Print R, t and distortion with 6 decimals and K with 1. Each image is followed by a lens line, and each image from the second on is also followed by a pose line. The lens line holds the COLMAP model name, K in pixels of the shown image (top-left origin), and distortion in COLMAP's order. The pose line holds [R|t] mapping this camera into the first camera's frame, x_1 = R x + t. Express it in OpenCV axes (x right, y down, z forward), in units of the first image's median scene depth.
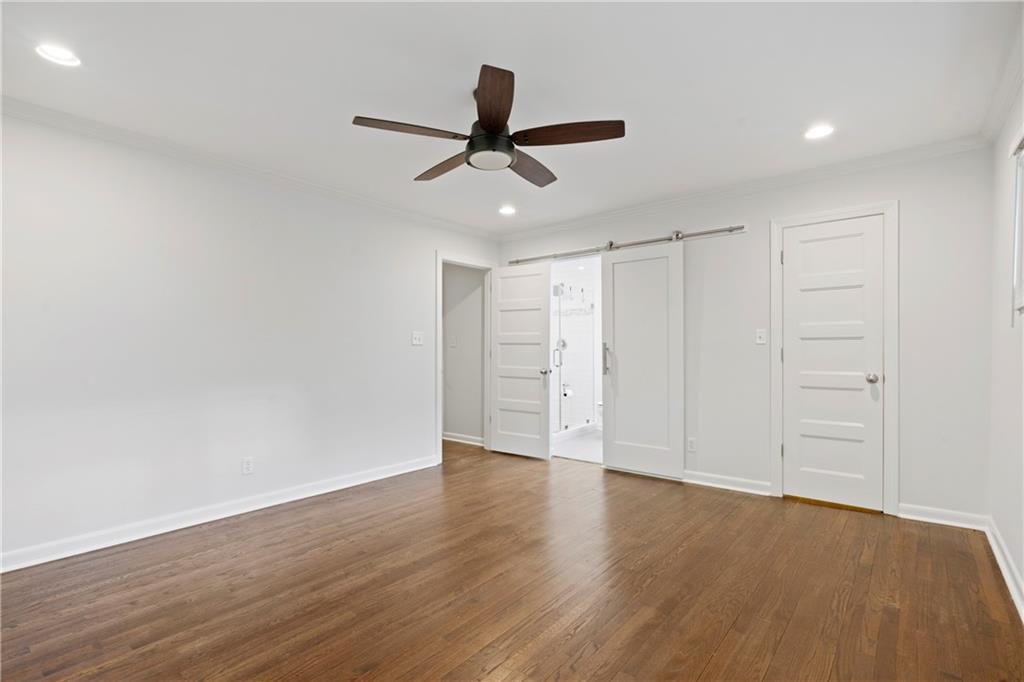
lens RADIAL K [[503.5, 0, 514.3], [0, 503.5, 340.5], [0, 0, 1]] dist [0.000888, 0.000191]
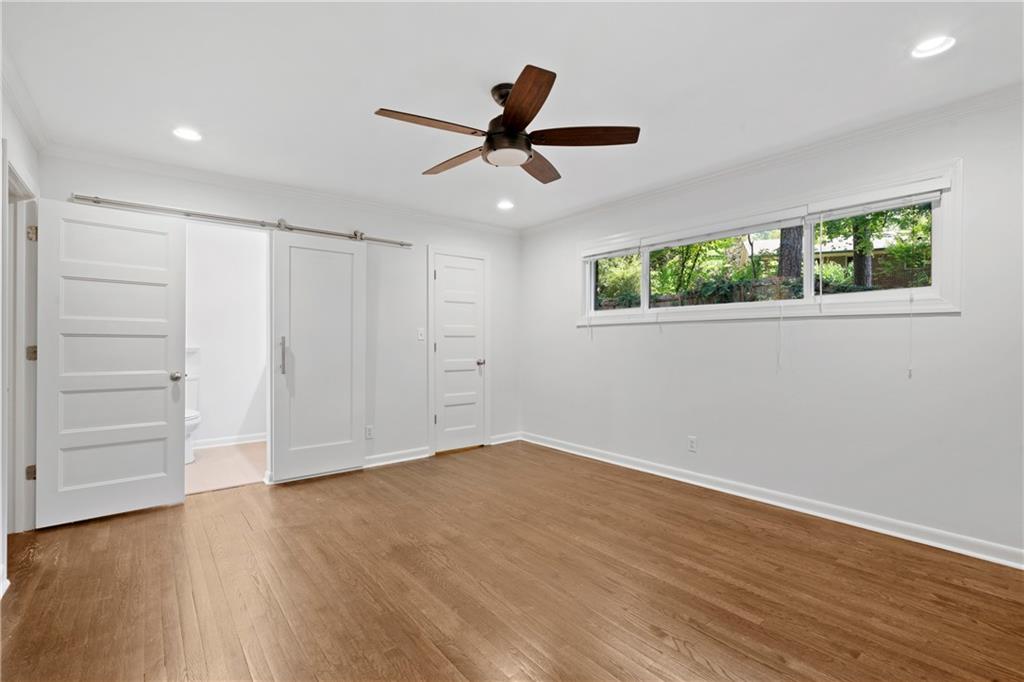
lens RADIAL K [[470.3, 0, 531.6], [0, 470.3, 337.2], [0, 0, 1]] dist [0.031109, -0.000002]
pose [[0.174913, 0.016372, 0.984448, -0.592302], [-0.009939, 0.999840, -0.014862, 0.014469], [-0.984534, -0.007185, 0.175048, 0.479897]]
